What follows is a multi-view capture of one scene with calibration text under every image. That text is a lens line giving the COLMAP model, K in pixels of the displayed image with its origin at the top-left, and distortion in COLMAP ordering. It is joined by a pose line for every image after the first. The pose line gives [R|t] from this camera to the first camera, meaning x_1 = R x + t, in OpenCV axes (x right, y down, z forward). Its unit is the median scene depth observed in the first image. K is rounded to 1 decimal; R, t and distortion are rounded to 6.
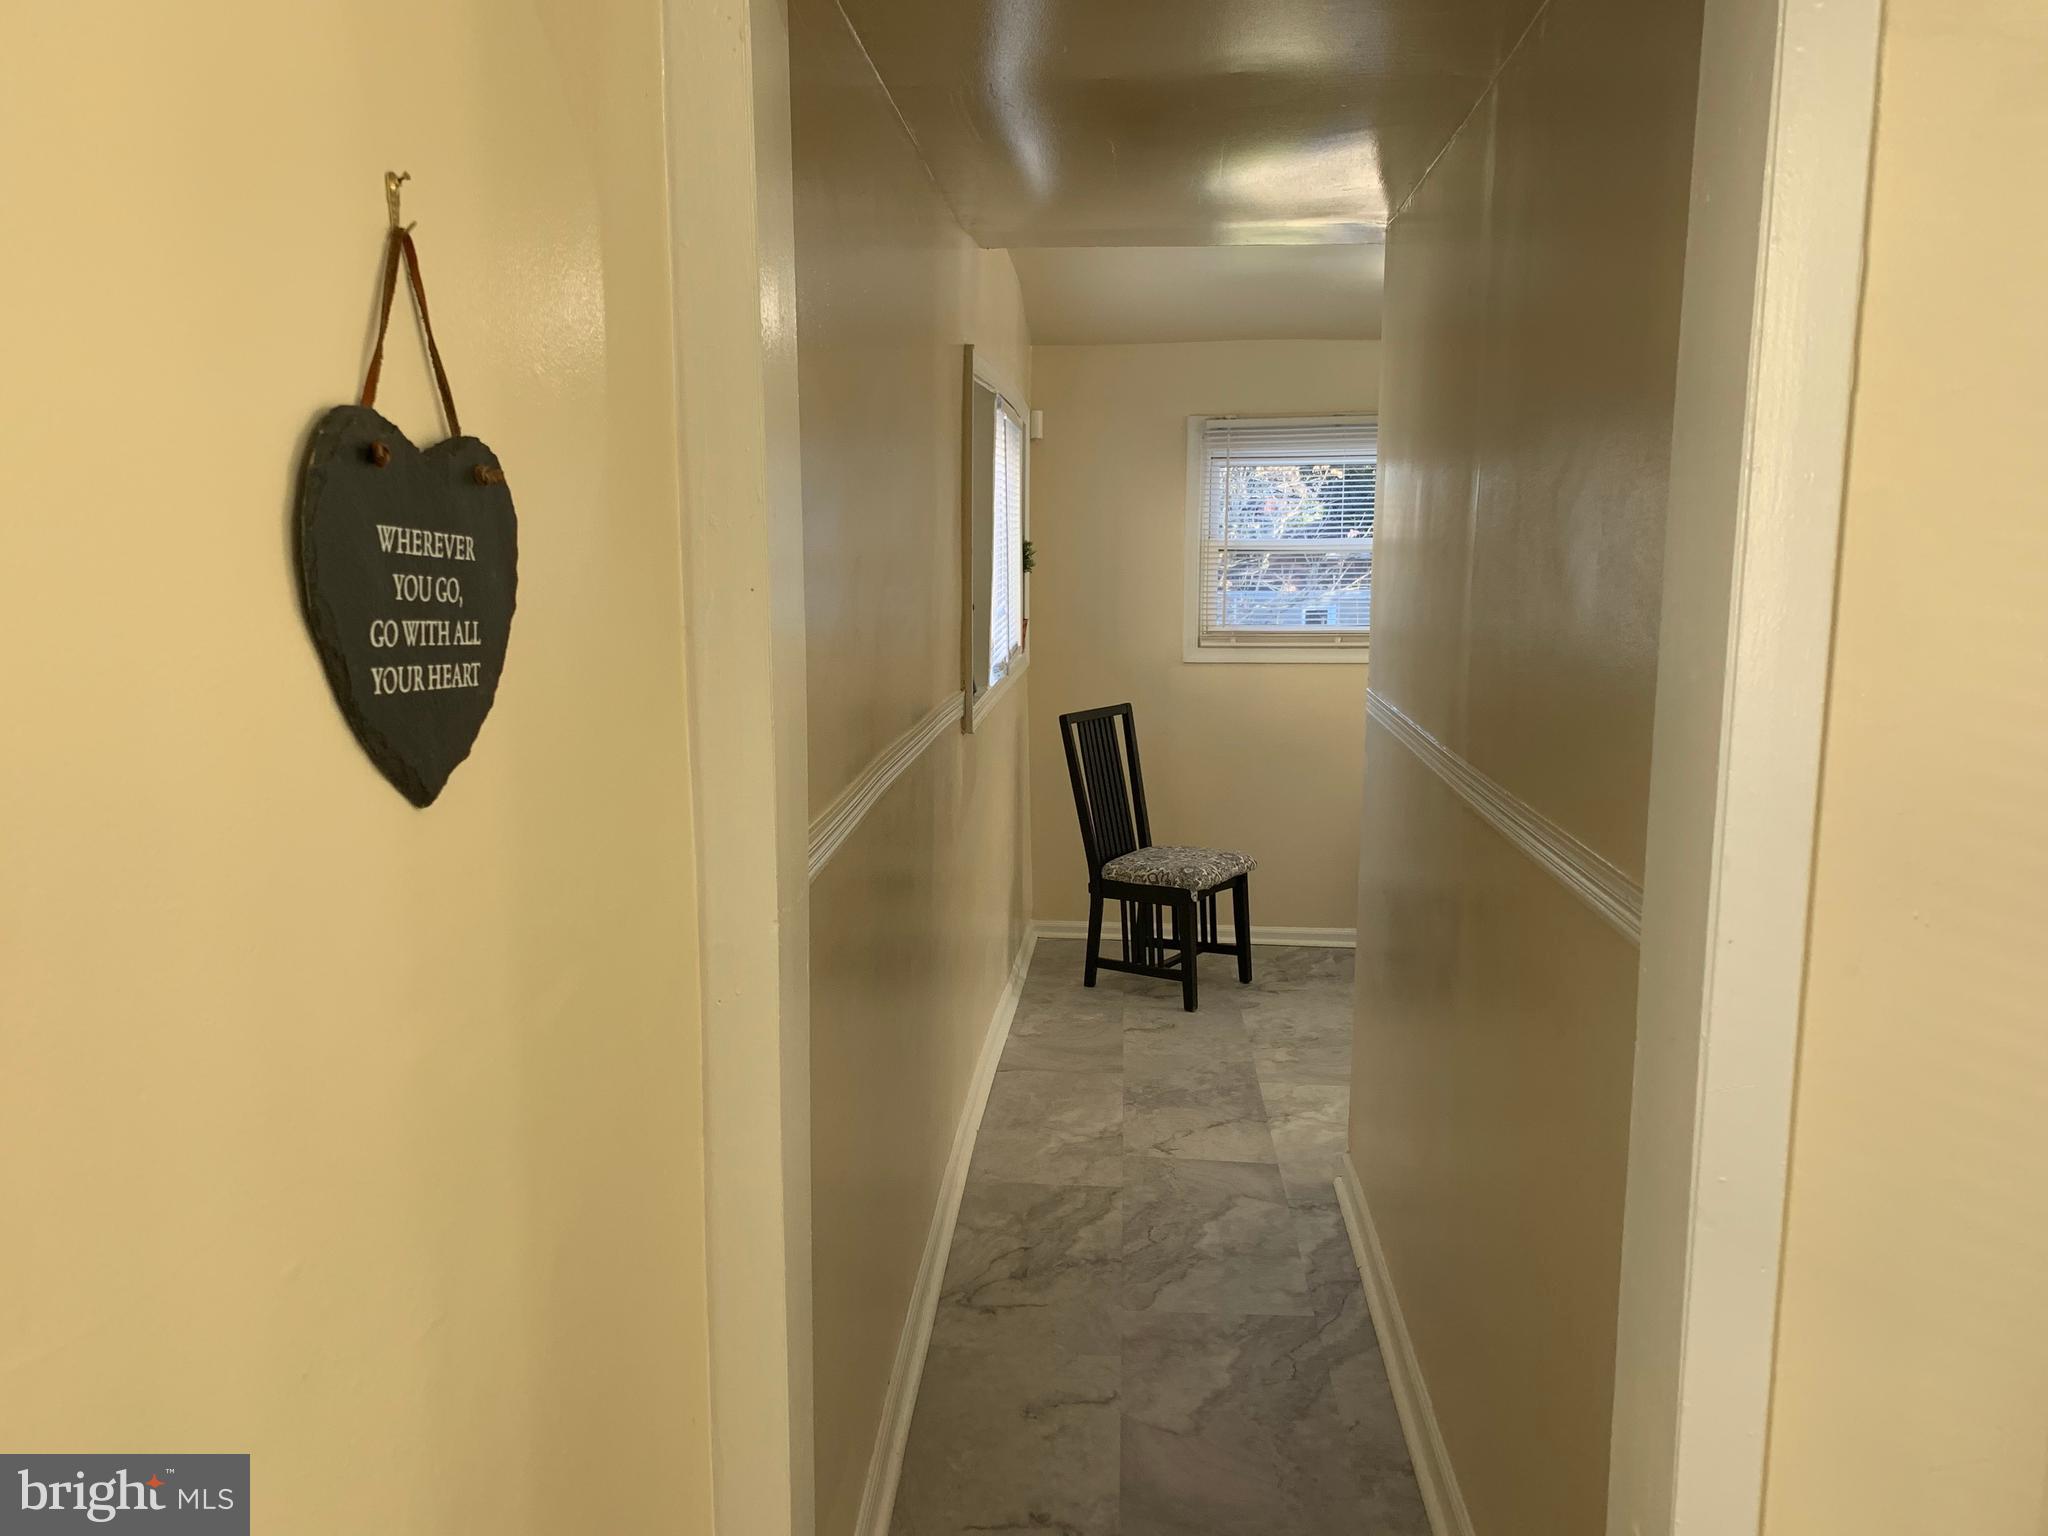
lens RADIAL K [[1560.7, 0, 1027.7], [0, 1560.7, 768.8], [0, 0, 1]] dist [0.034089, -0.033971]
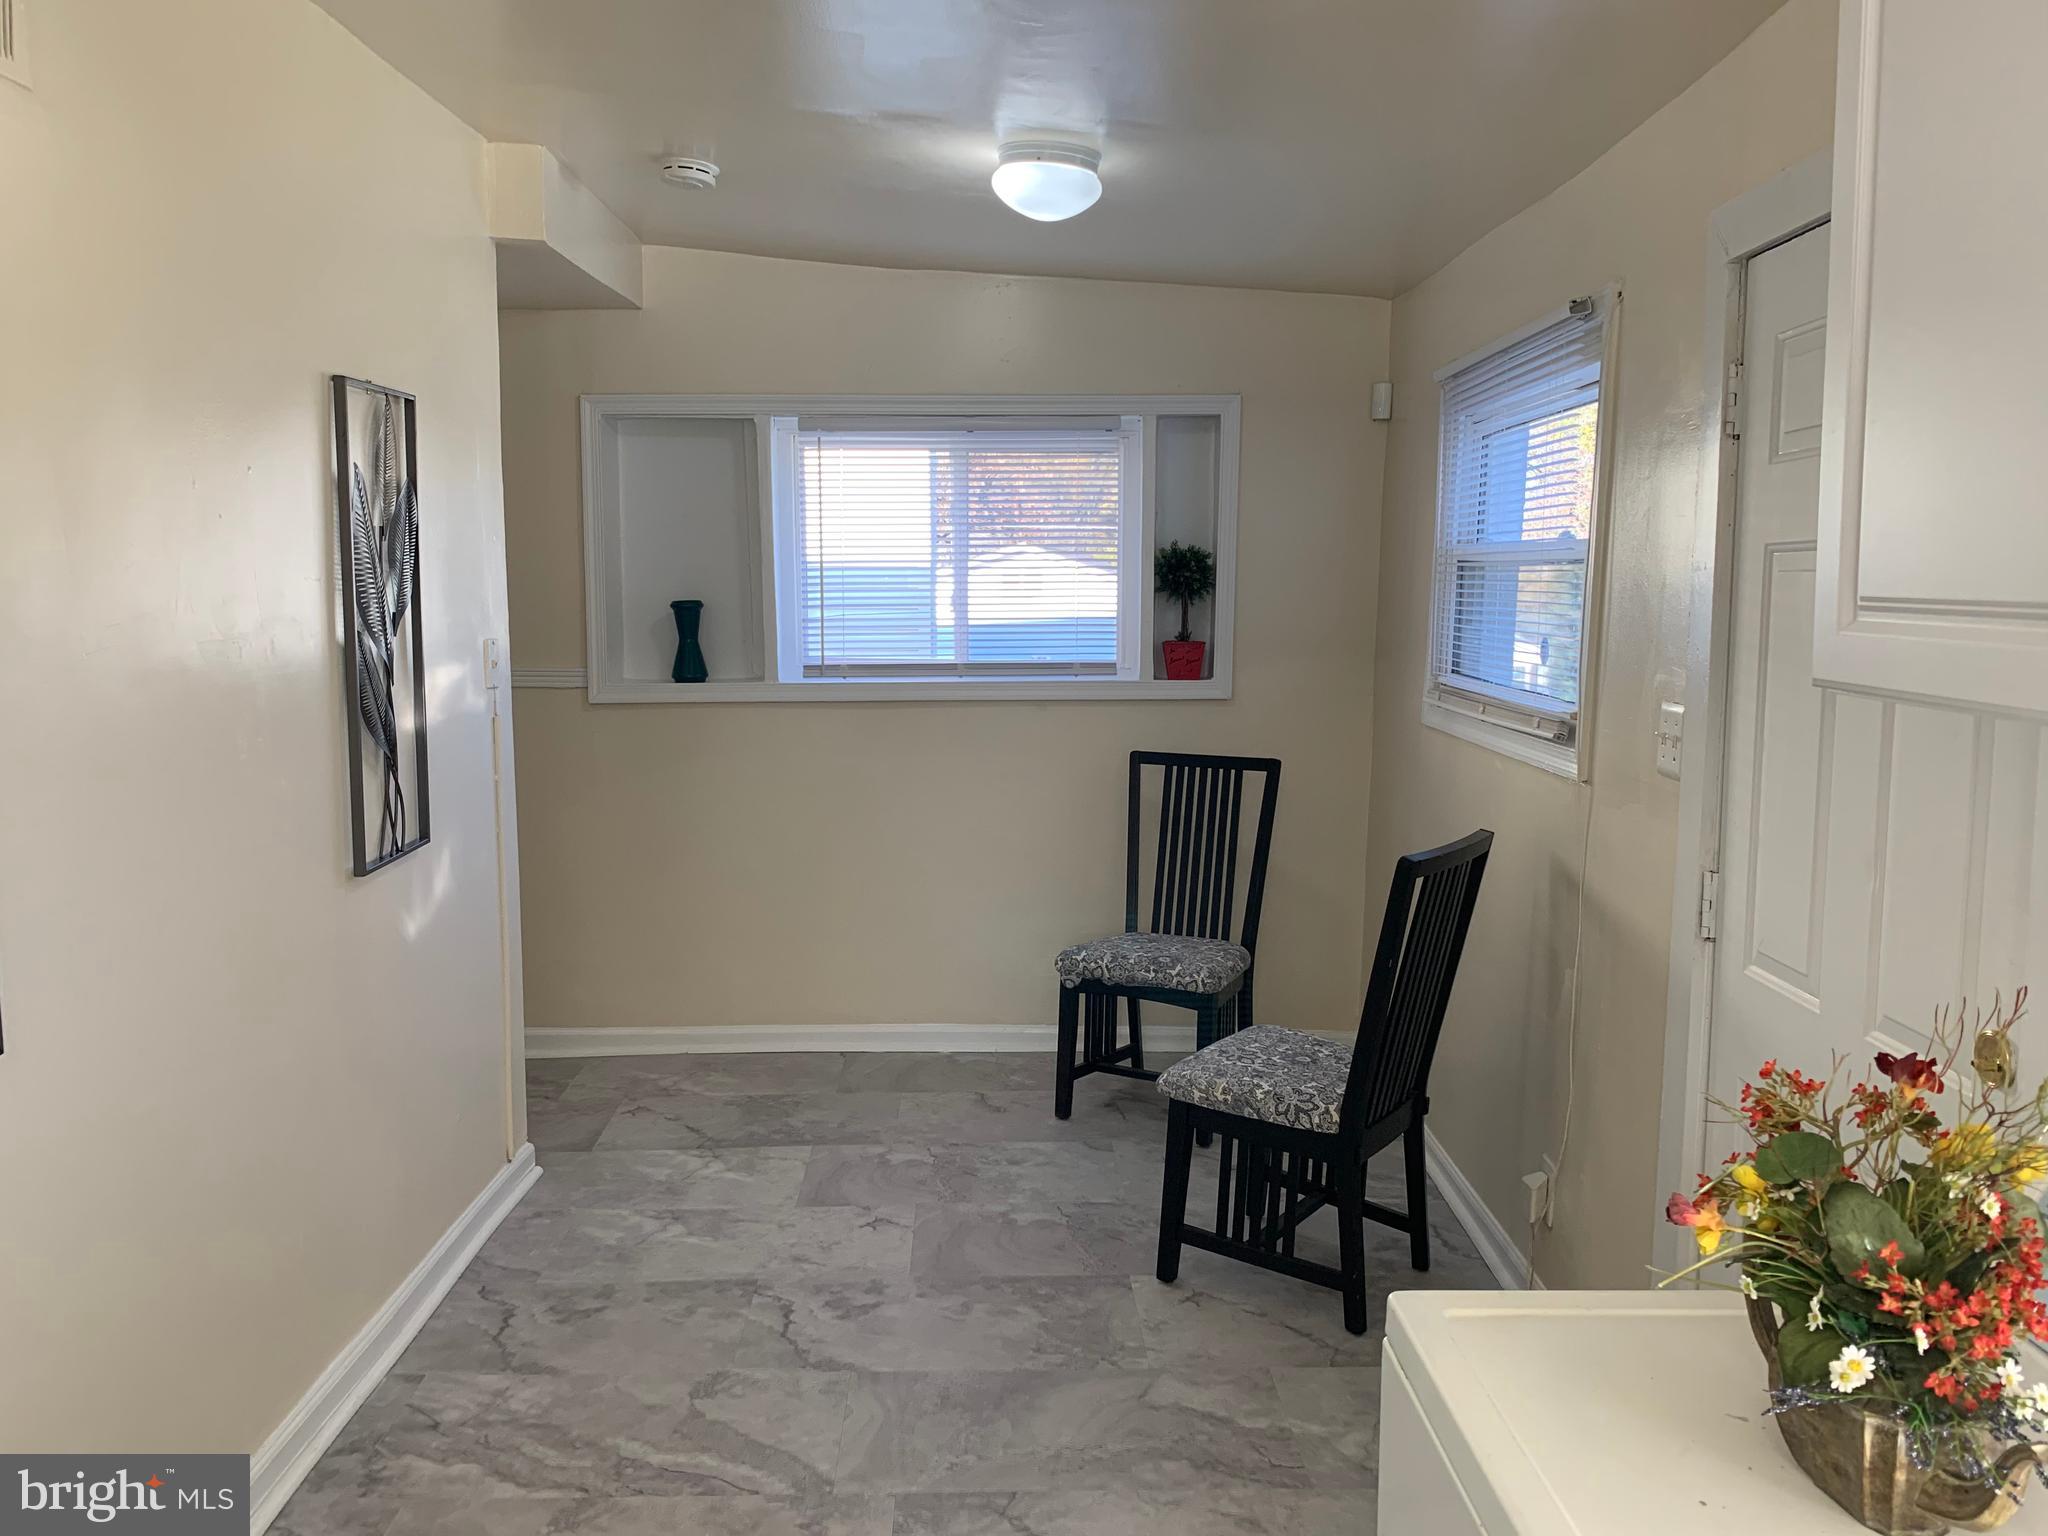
lens RADIAL K [[1560.7, 0, 1032.6], [0, 1560.7, 766.1], [0, 0, 1]] dist [0.034089, -0.033971]
pose [[0.075590, 0.103514, -0.991752, 1.004124], [-0.143159, 0.985420, 0.091942, -0.110975], [0.986809, 0.135028, 0.089307, 0.999466]]
